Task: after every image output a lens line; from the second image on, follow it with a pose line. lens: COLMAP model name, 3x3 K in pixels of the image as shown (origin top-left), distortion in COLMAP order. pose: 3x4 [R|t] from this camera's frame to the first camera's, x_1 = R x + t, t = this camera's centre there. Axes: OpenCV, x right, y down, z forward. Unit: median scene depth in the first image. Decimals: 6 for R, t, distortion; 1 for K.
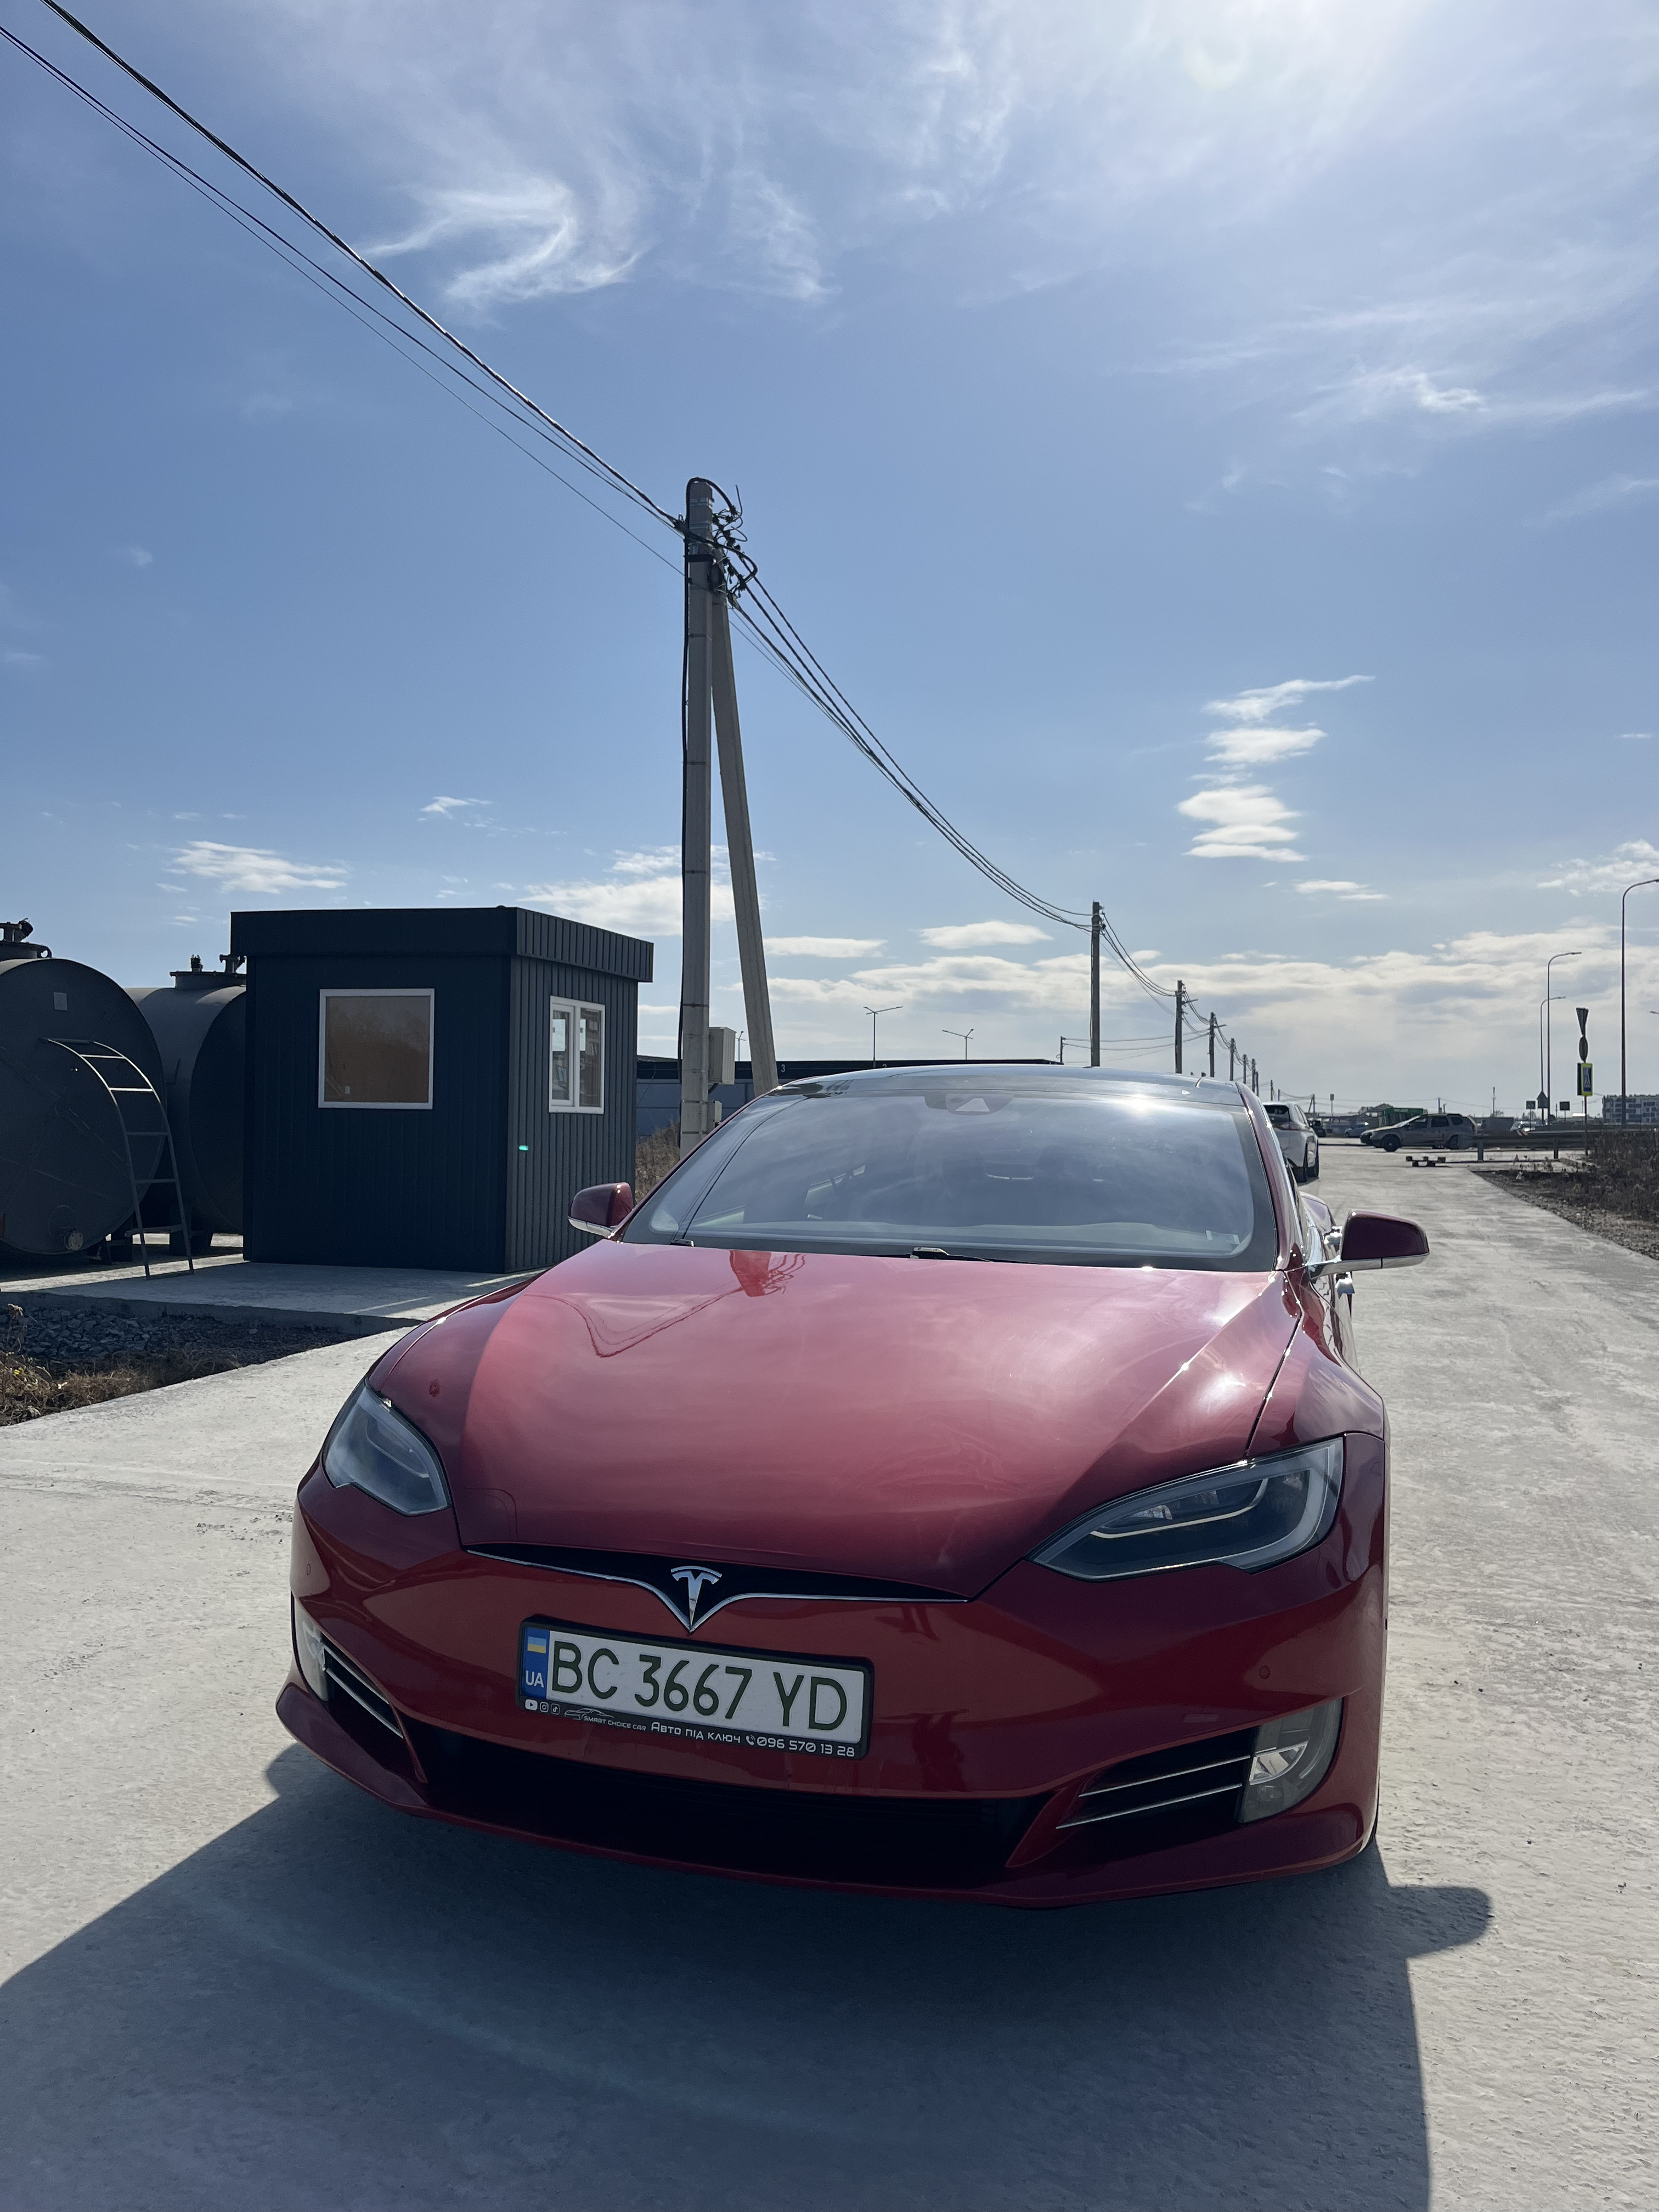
lens RADIAL K [[1674.1, 0, 839.1], [0, 1674.1, 1112.1], [0, 0, 1]] dist [0.074542, -0.105055]
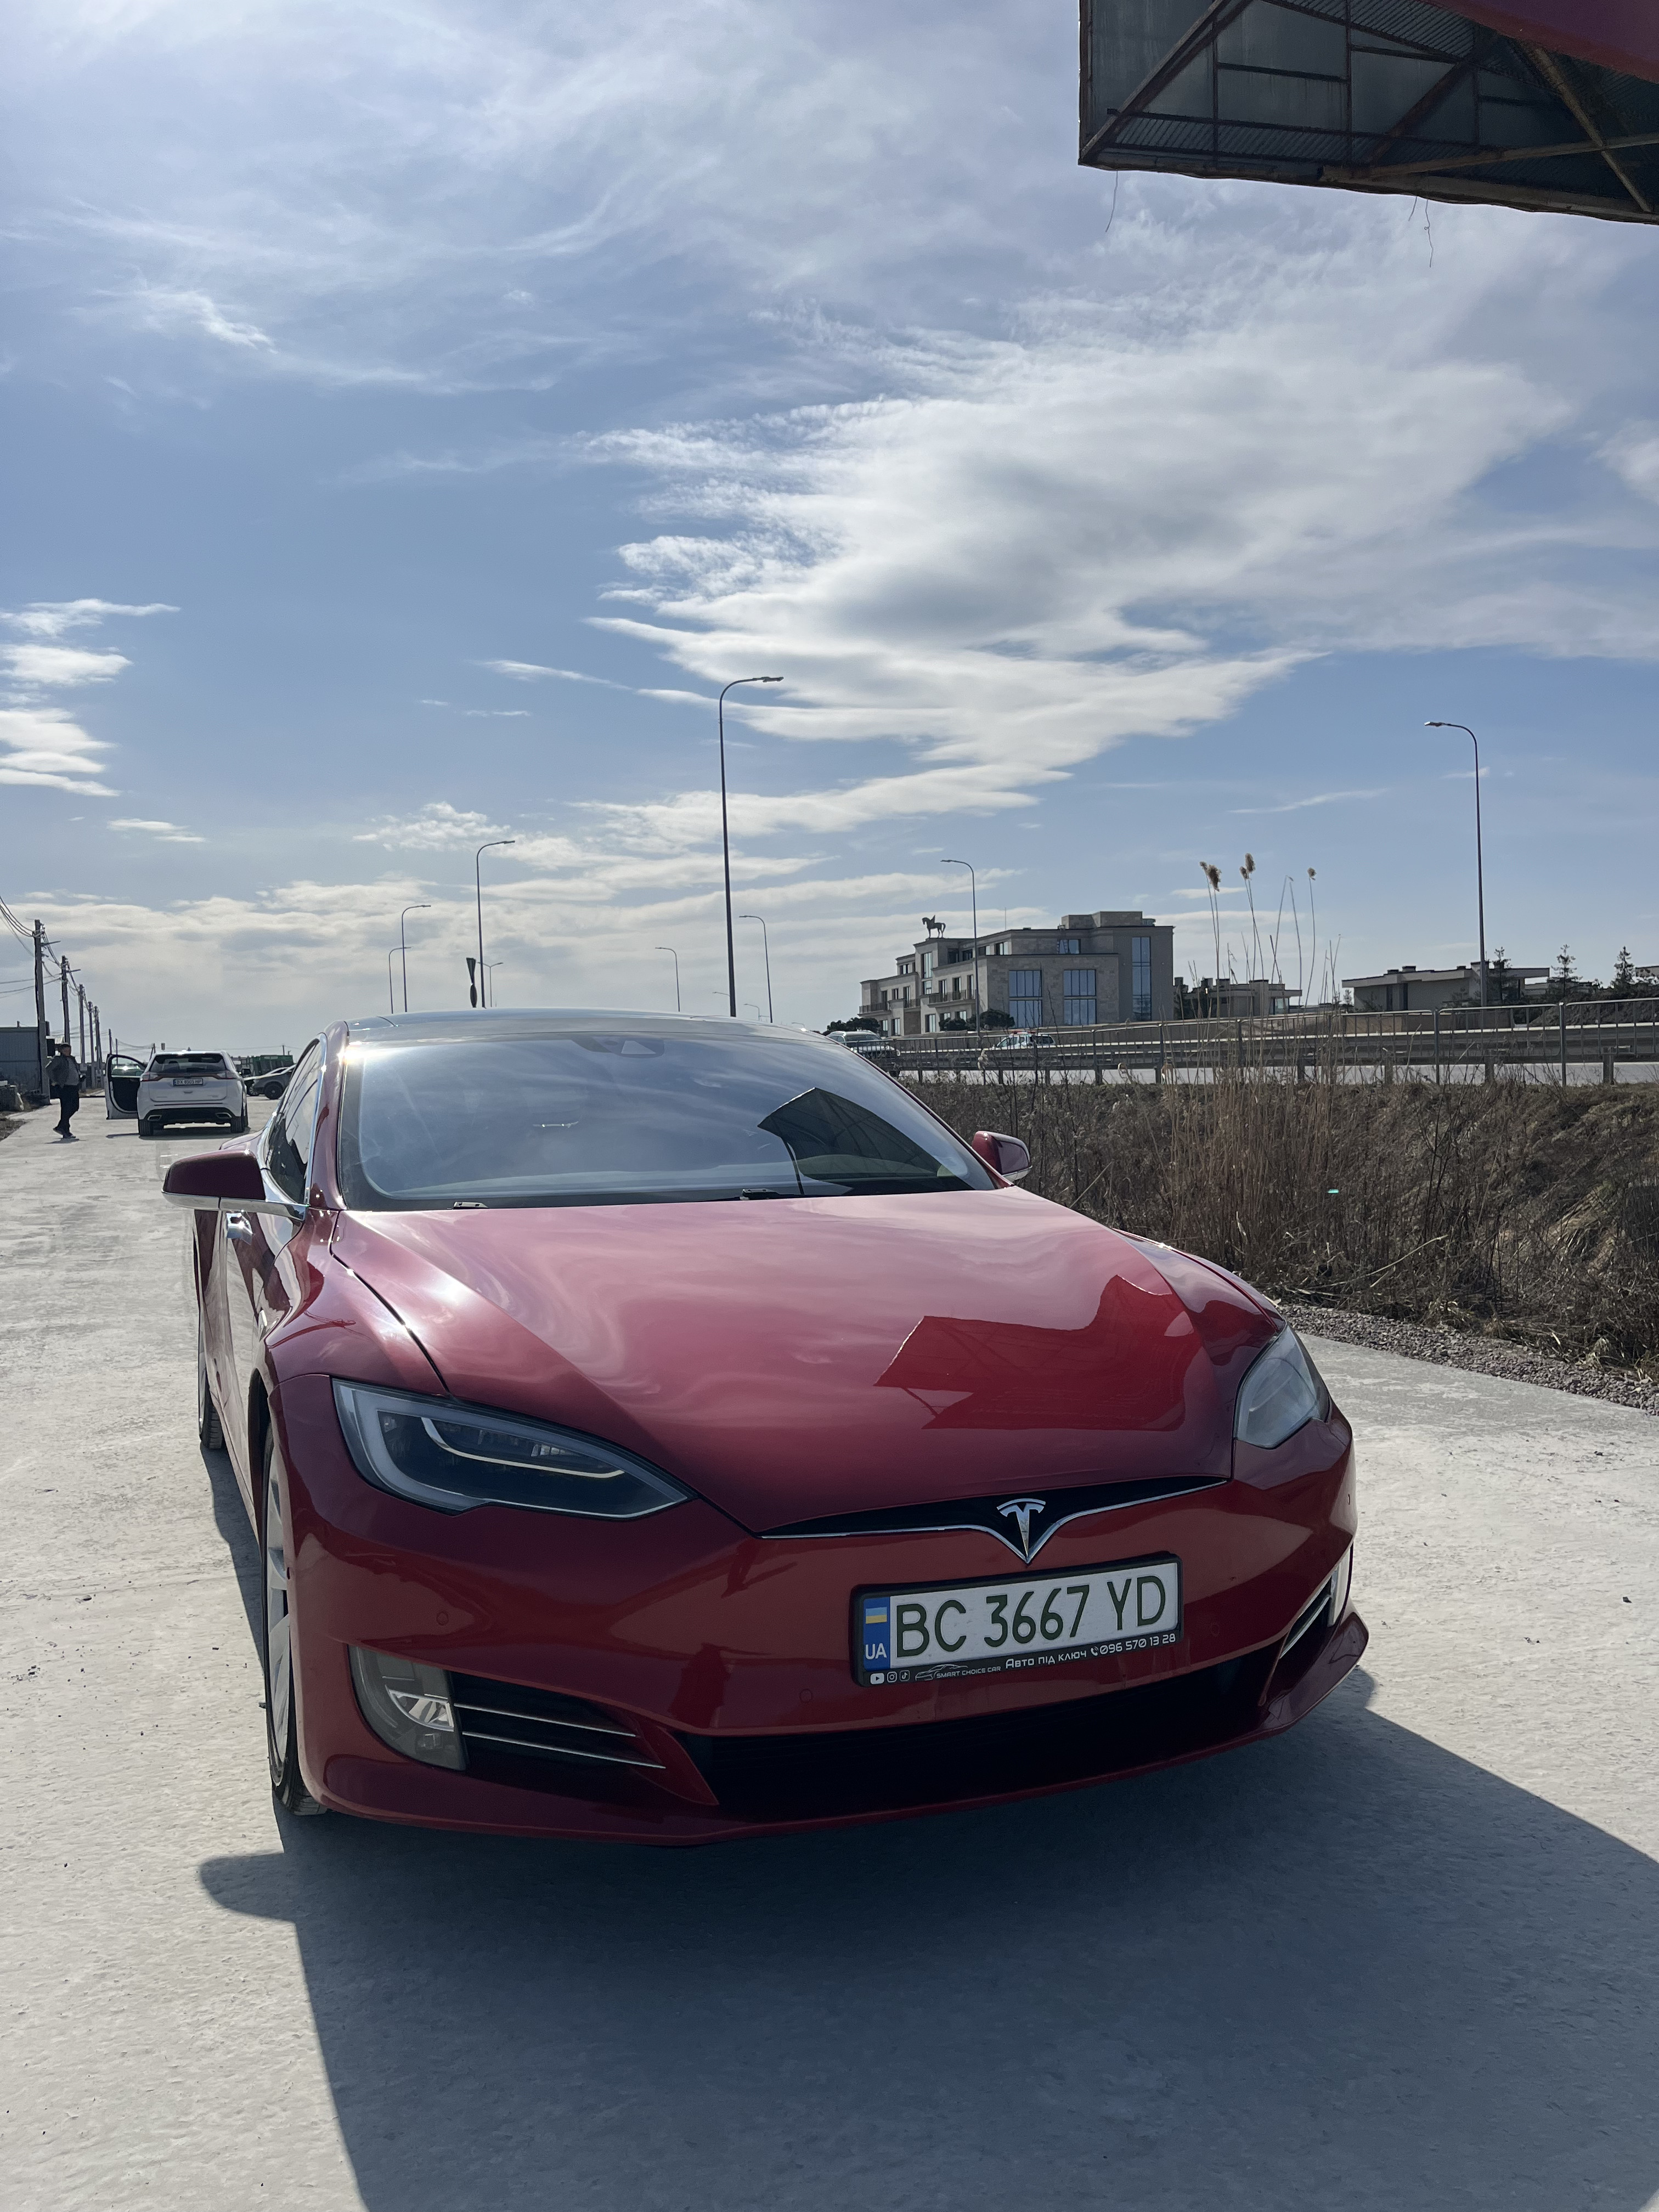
lens RADIAL K [[1691.0, 0, 850.4], [0, 1691.0, 1106.1], [0, 0, 1]] dist [0.047332, -0.071301]
pose [[0.778575, -0.041019, 0.626209, -0.471008], [0.024214, 0.999082, 0.035337, -0.001200], [-0.627084, -0.012350, 0.778854, 0.167614]]
